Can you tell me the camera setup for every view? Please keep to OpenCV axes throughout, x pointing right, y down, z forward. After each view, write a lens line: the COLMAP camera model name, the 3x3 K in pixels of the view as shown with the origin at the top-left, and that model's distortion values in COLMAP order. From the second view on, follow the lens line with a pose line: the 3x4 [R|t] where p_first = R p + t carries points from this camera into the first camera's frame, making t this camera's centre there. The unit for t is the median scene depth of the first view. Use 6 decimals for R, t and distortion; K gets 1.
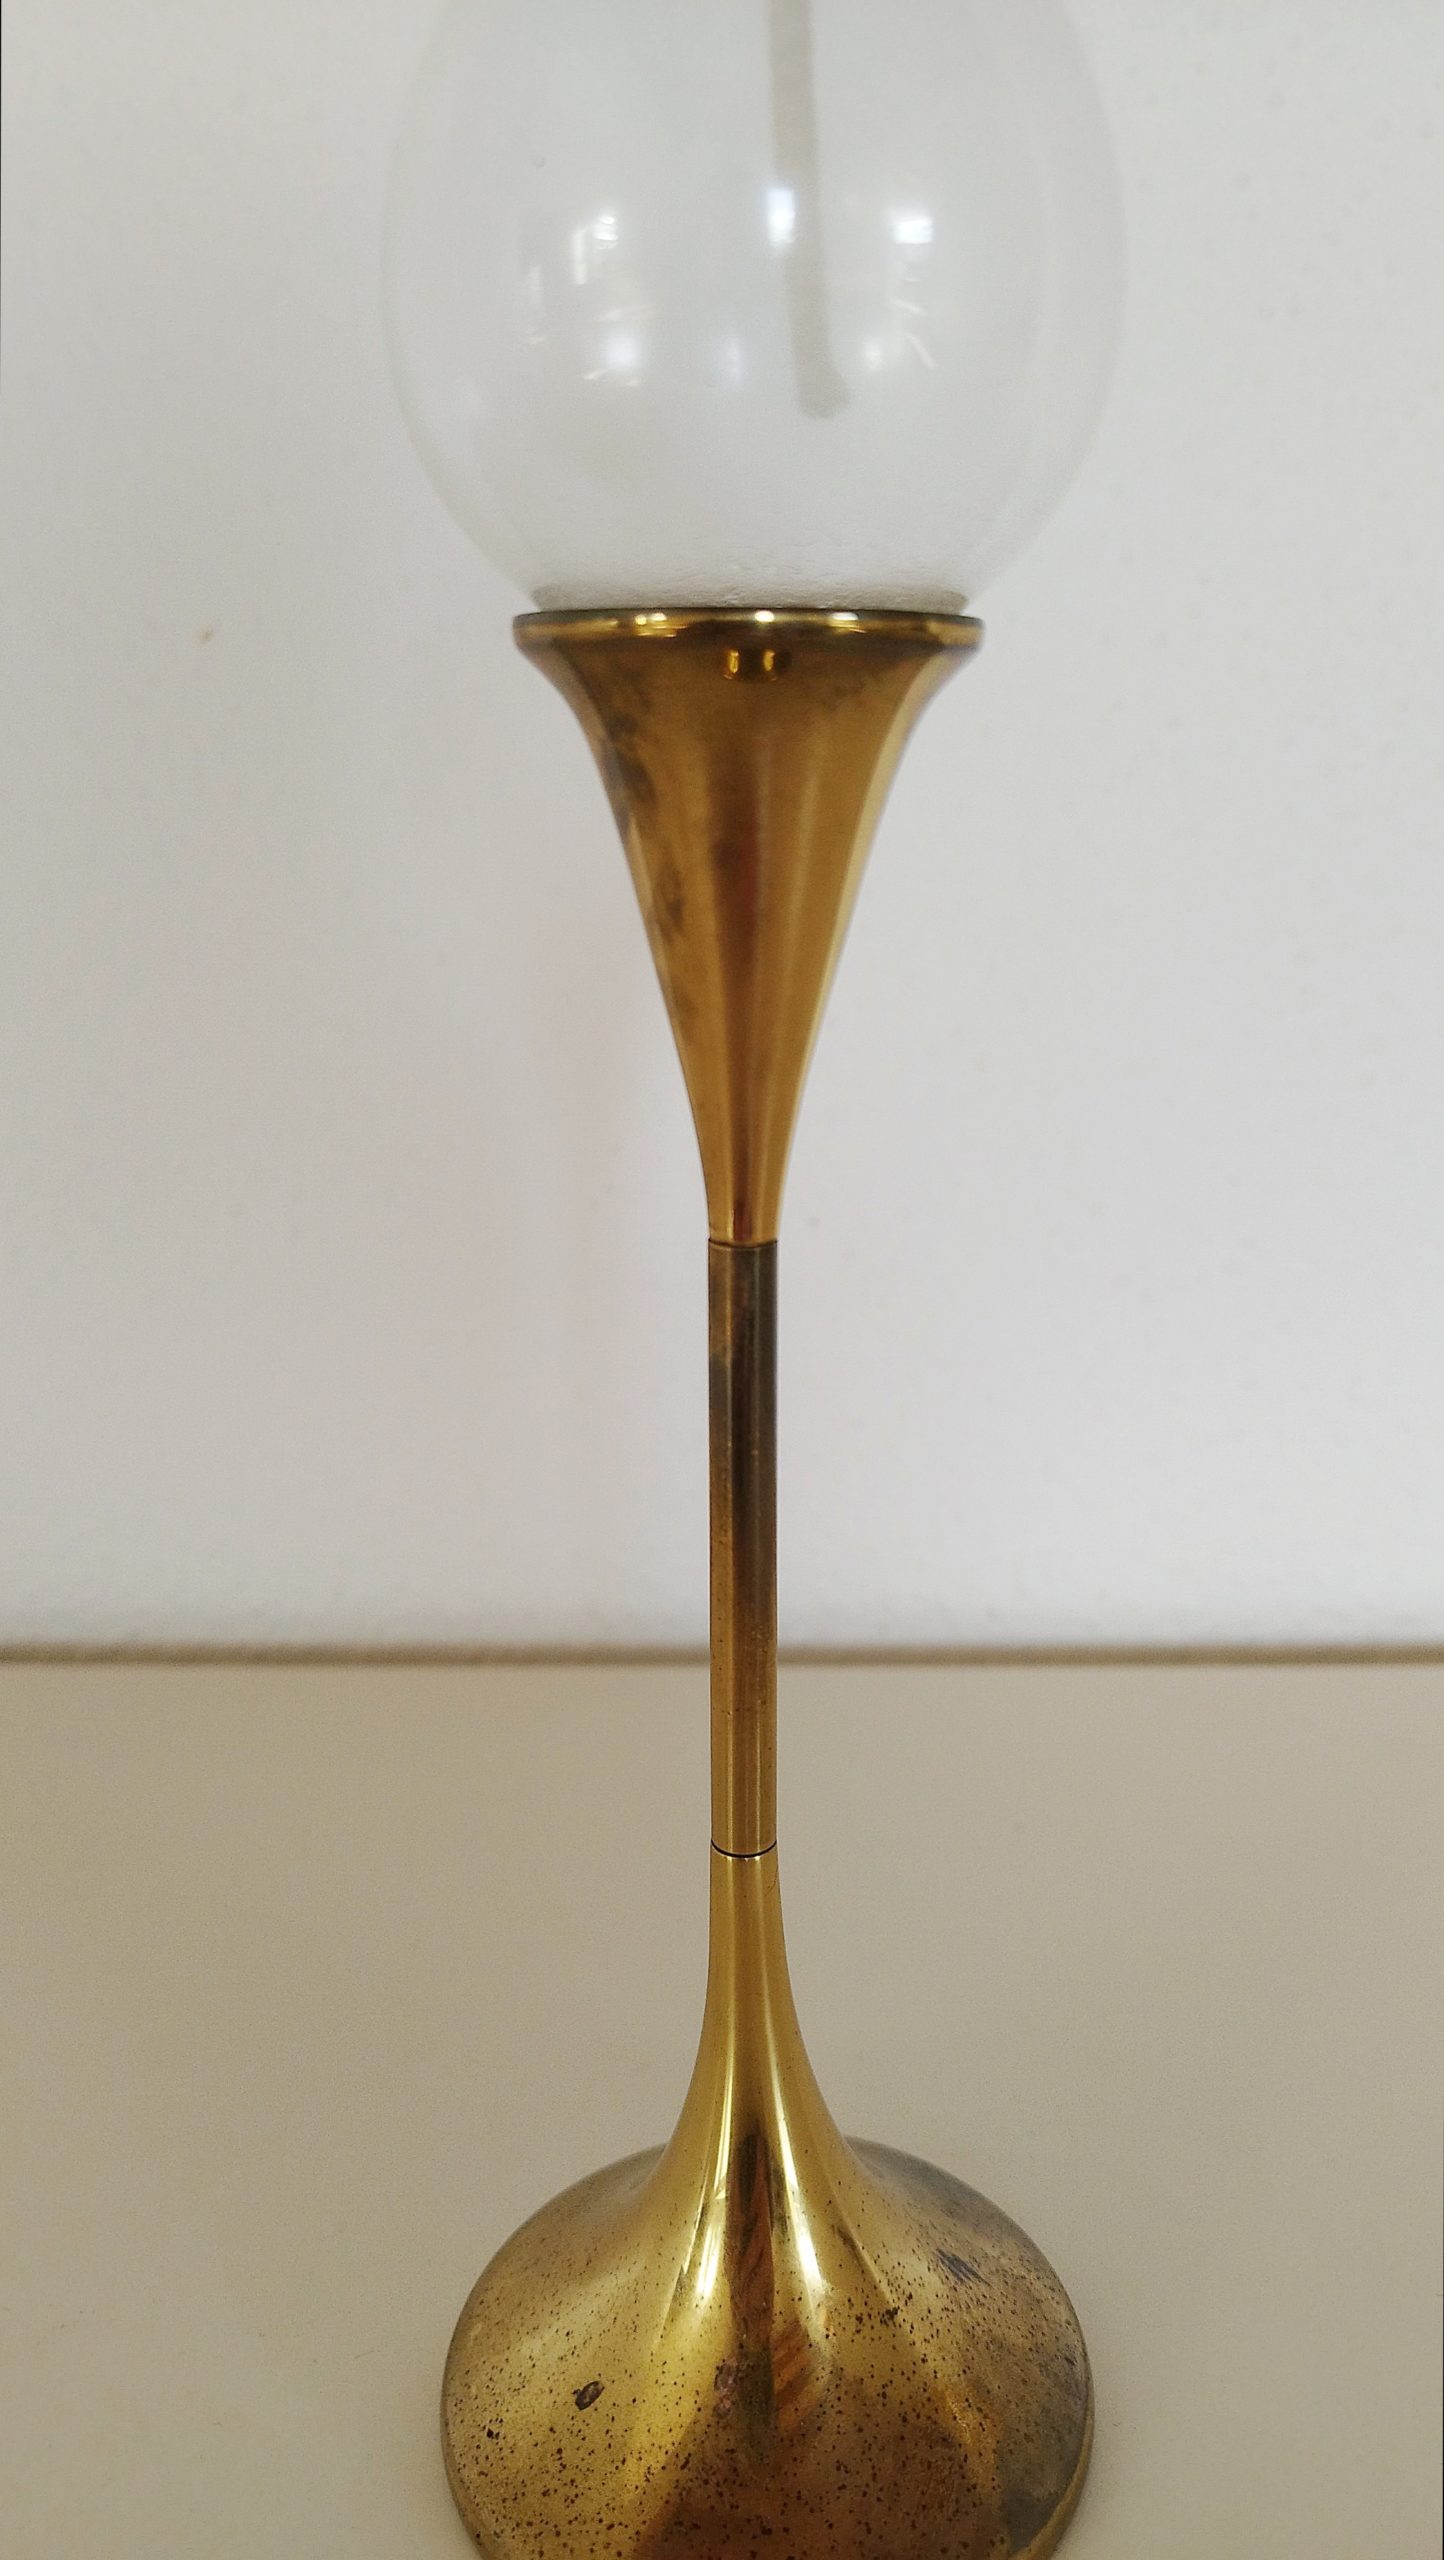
lens RADIAL K [[1927.9, 0, 687.3], [0, 1927.9, 1260.9], [0, 0, 1]] dist [-0.021316, 0.006174]
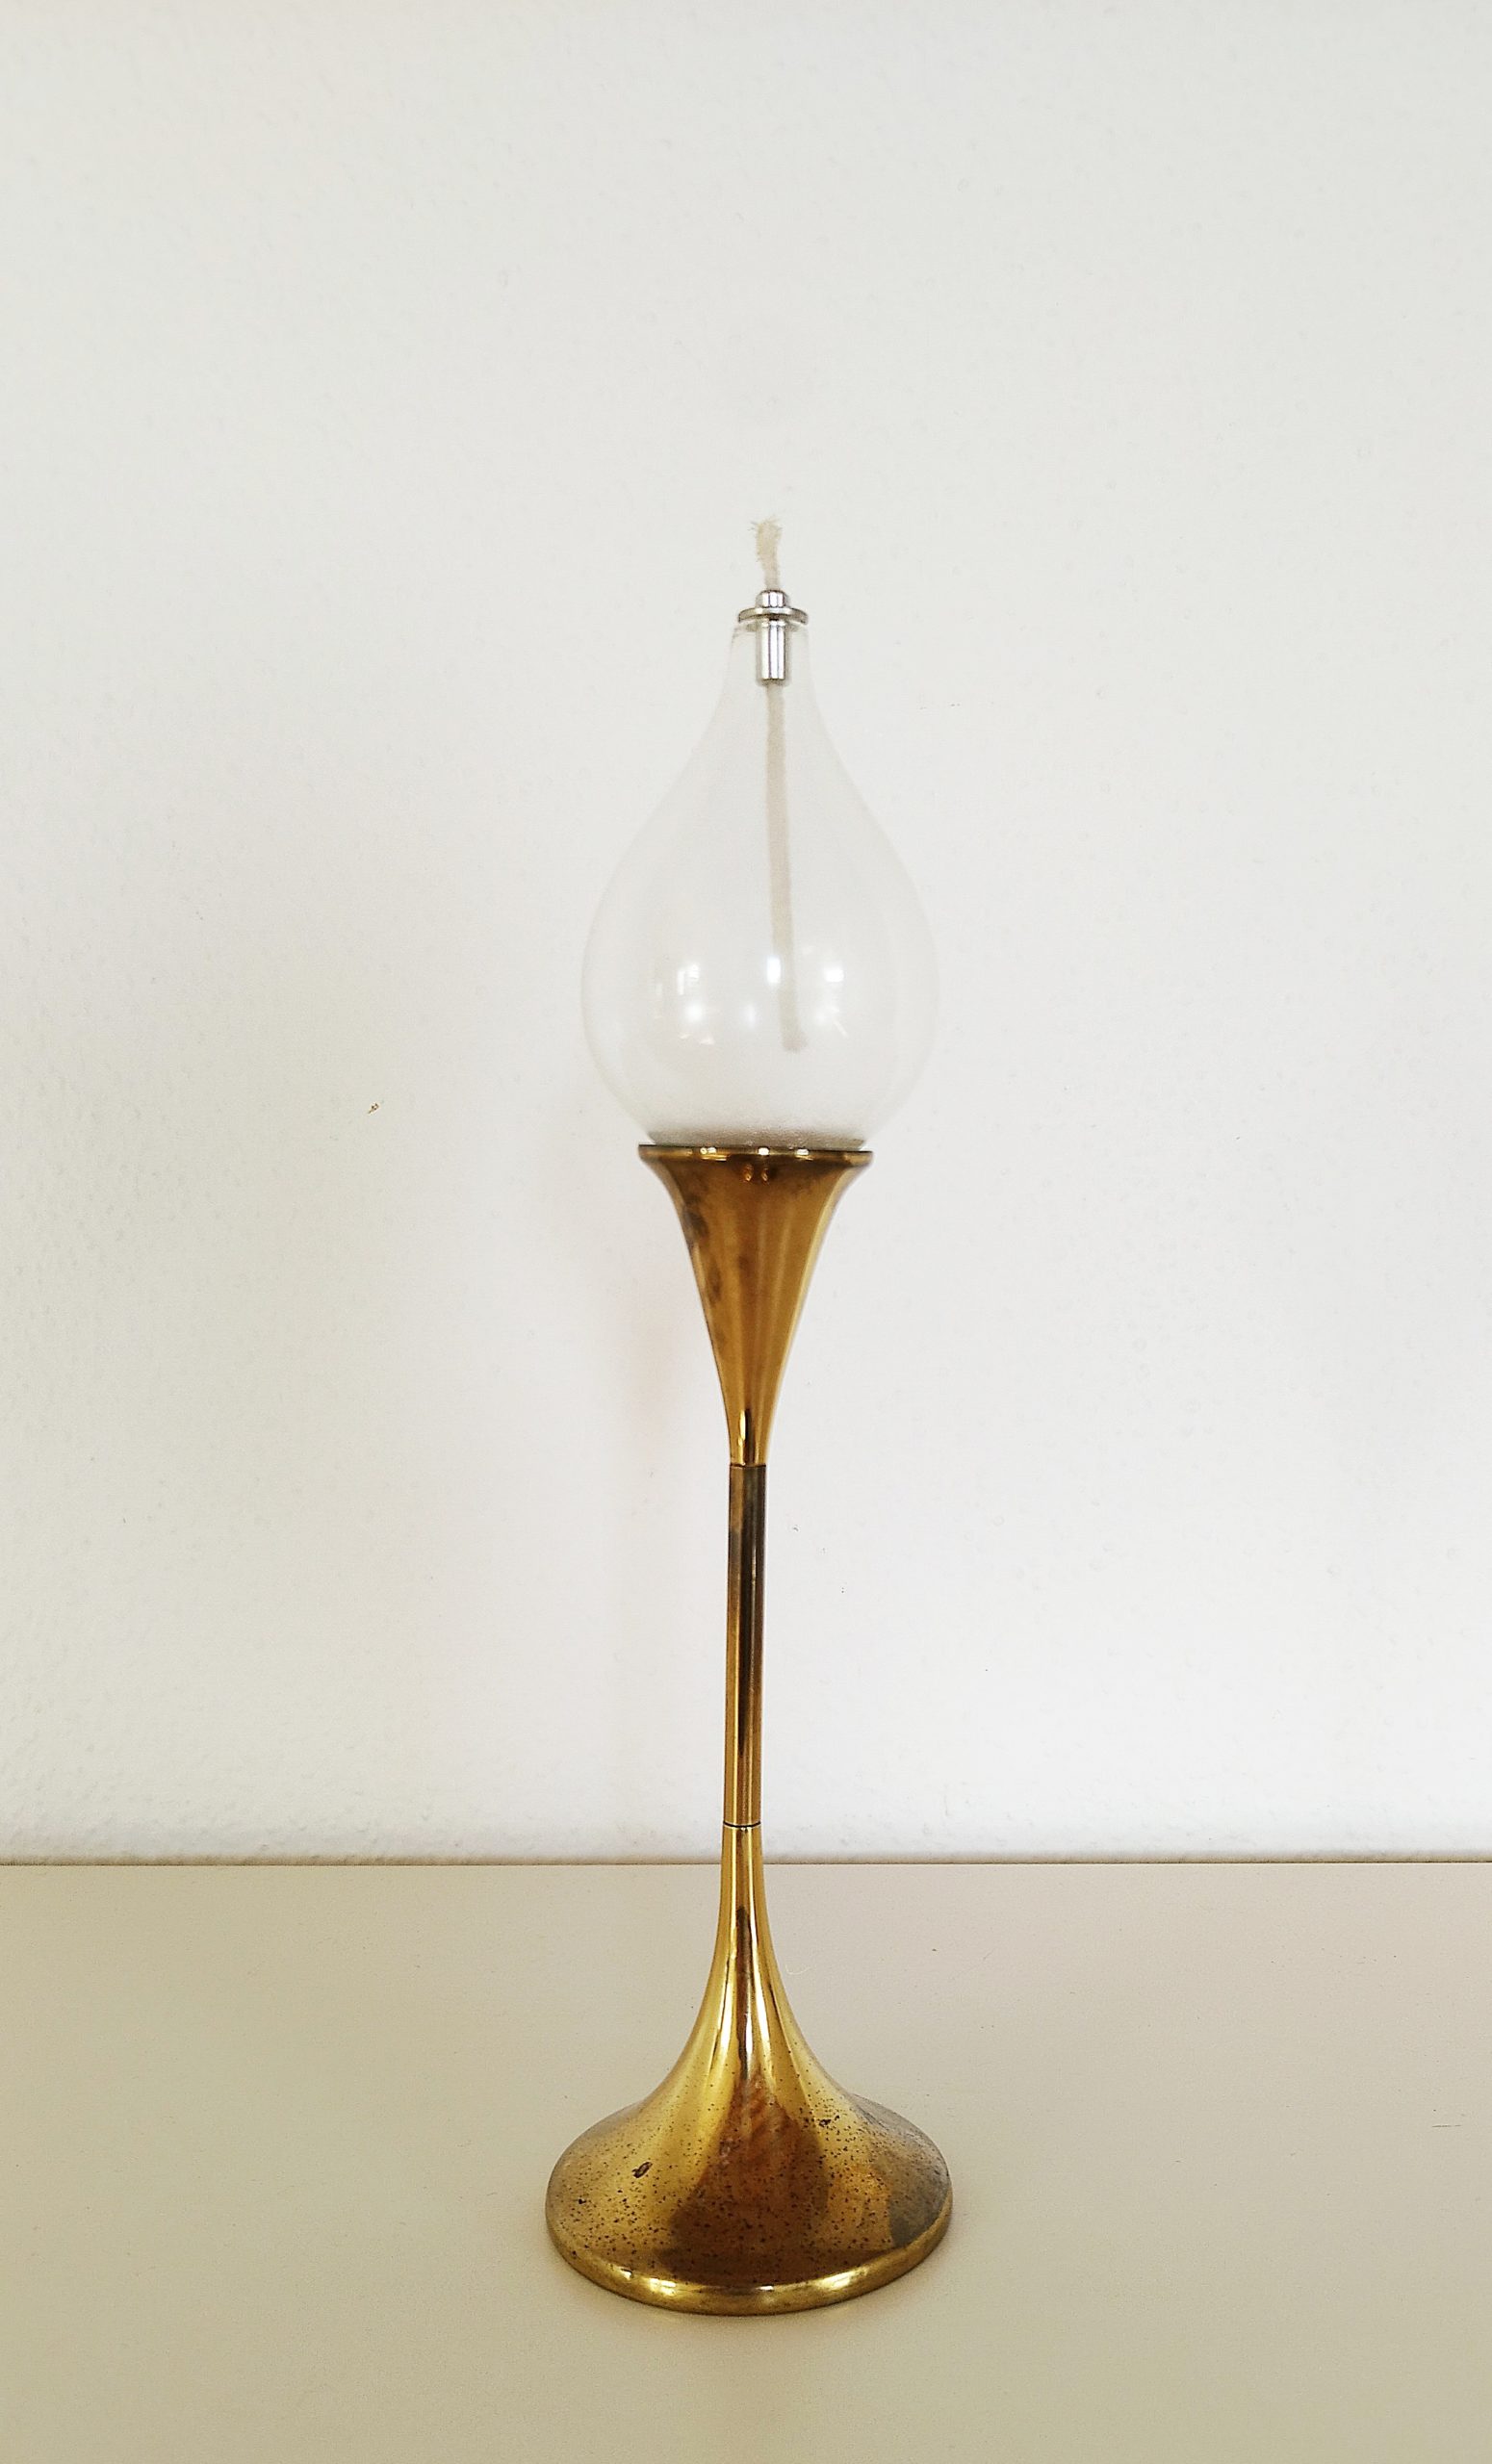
lens RADIAL K [[2053.9, 0, 740.2], [0, 2053.9, 1231.2], [0, 0, 1]] dist [-0.083052, 0.004779]
pose [[0.999372, 0.023646, 0.026409, -0.039147], [-0.017110, 0.974245, -0.224840, 0.231007], [-0.031045, 0.224247, 0.974038, -1.056708]]
